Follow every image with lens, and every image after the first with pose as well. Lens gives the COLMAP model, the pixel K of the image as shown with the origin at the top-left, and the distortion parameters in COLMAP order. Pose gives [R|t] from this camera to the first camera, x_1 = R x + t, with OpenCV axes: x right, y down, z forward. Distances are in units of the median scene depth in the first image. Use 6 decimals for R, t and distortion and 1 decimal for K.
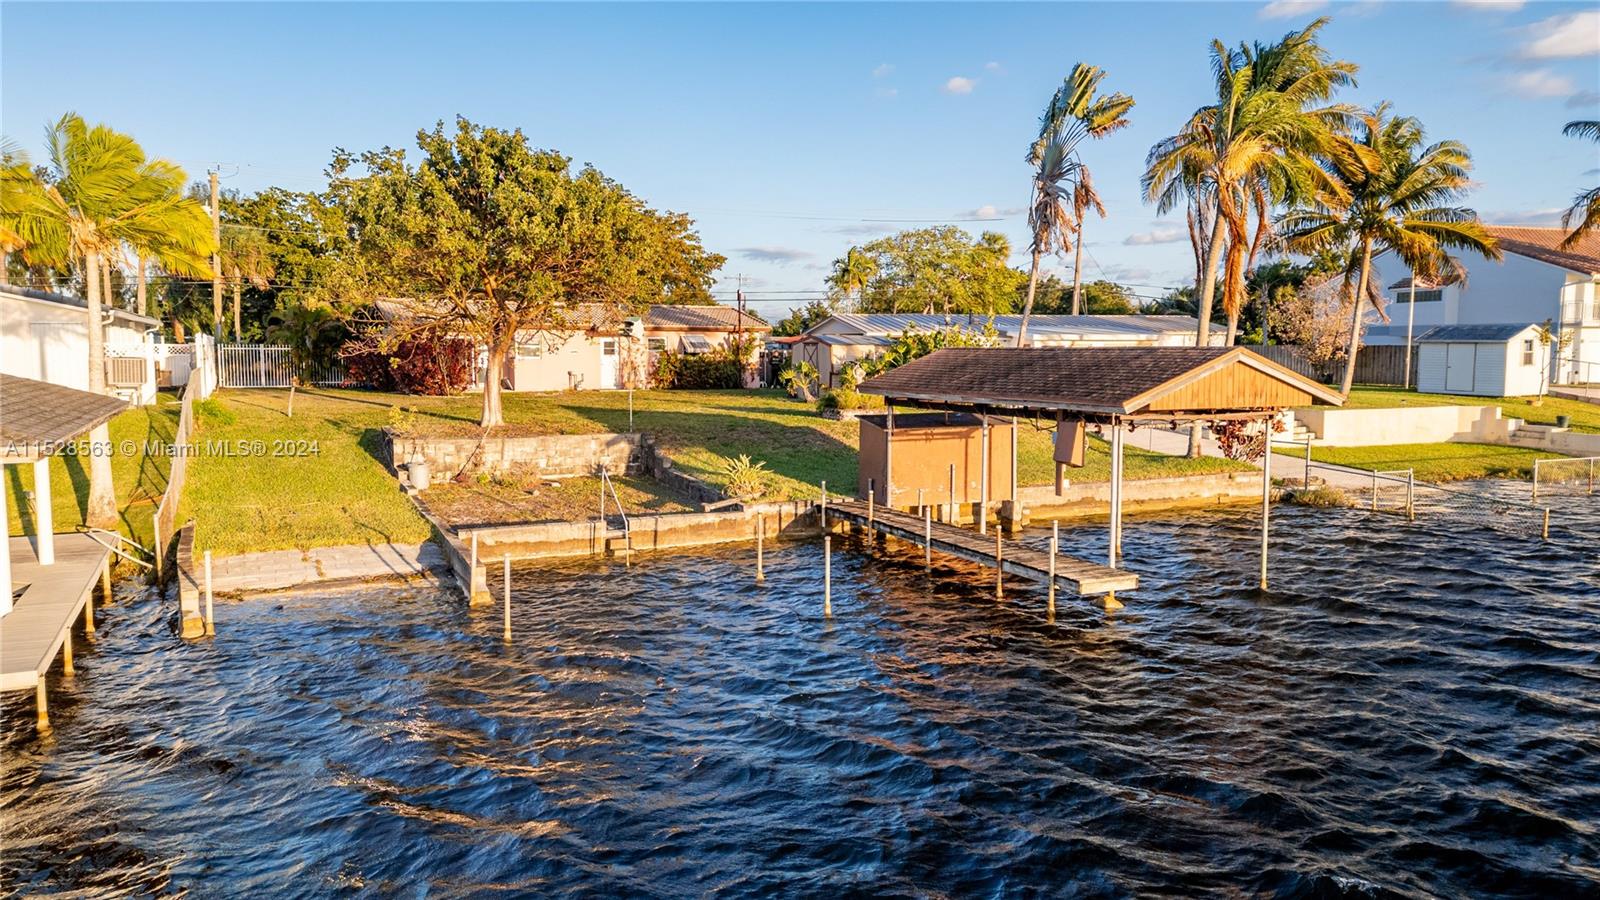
lens RADIAL K [[1117.1, 0, 800.0], [0, 1117.1, 450.0], [0, 0, 1]] dist [0.097562, -0.102666]
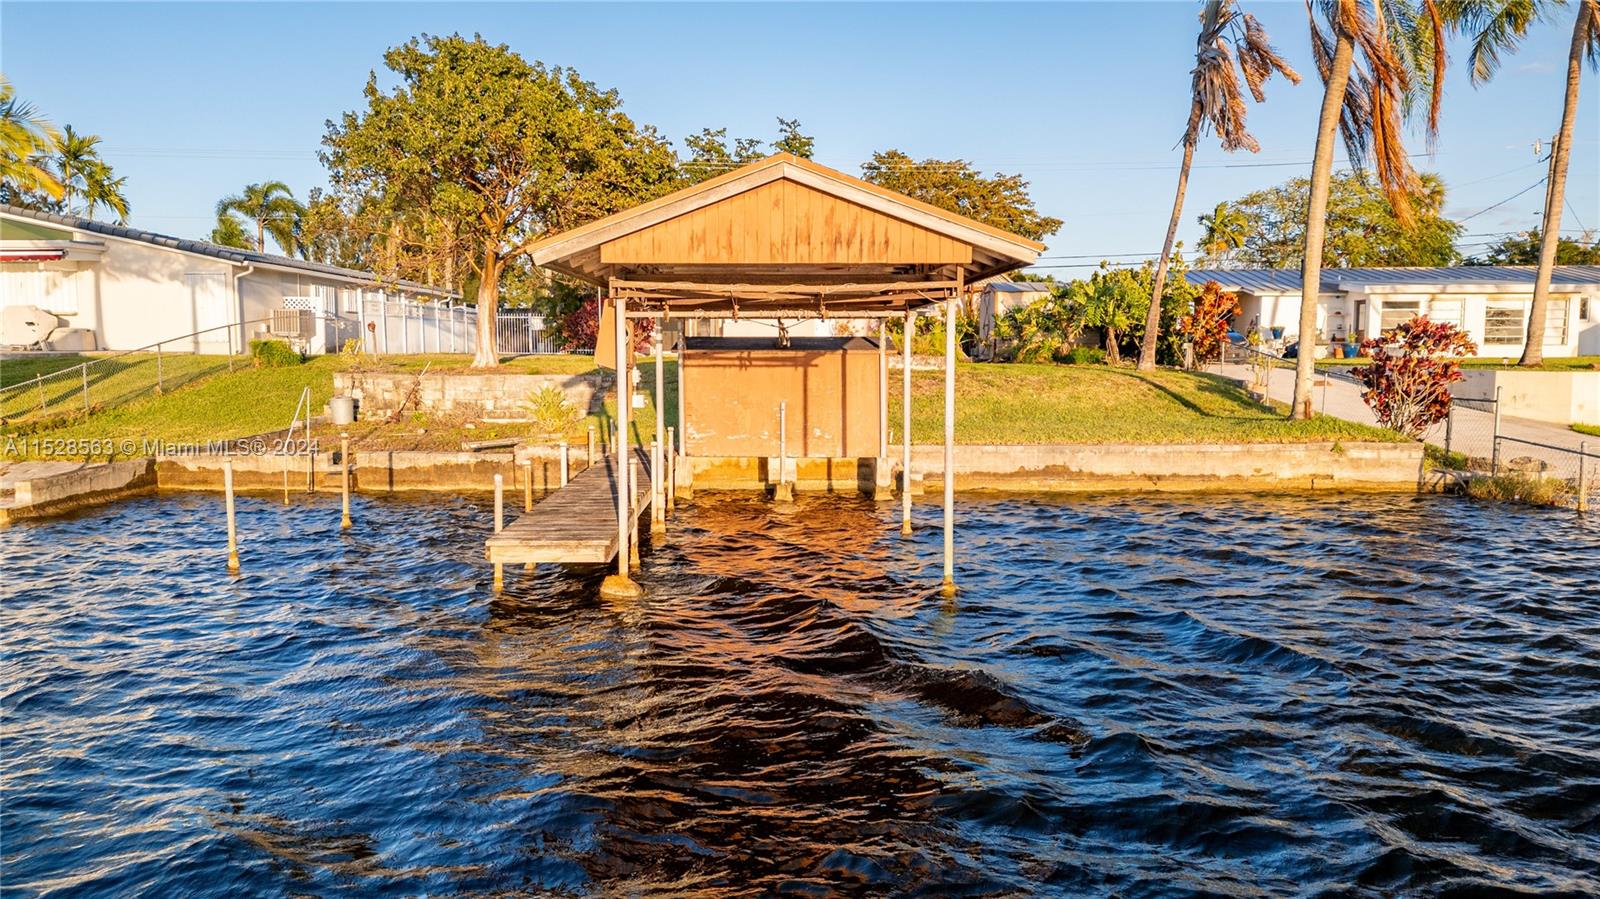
lens RADIAL K [[1117.1, 0, 800.0], [0, 1117.1, 449.5], [0, 0, 1]] dist [0.097562, -0.102666]
pose [[0.903975, 0.038160, -0.425880, 0.383191], [-0.038733, 0.999223, 0.007320, 0.031608], [0.425828, 0.009878, 0.904750, 0.297400]]
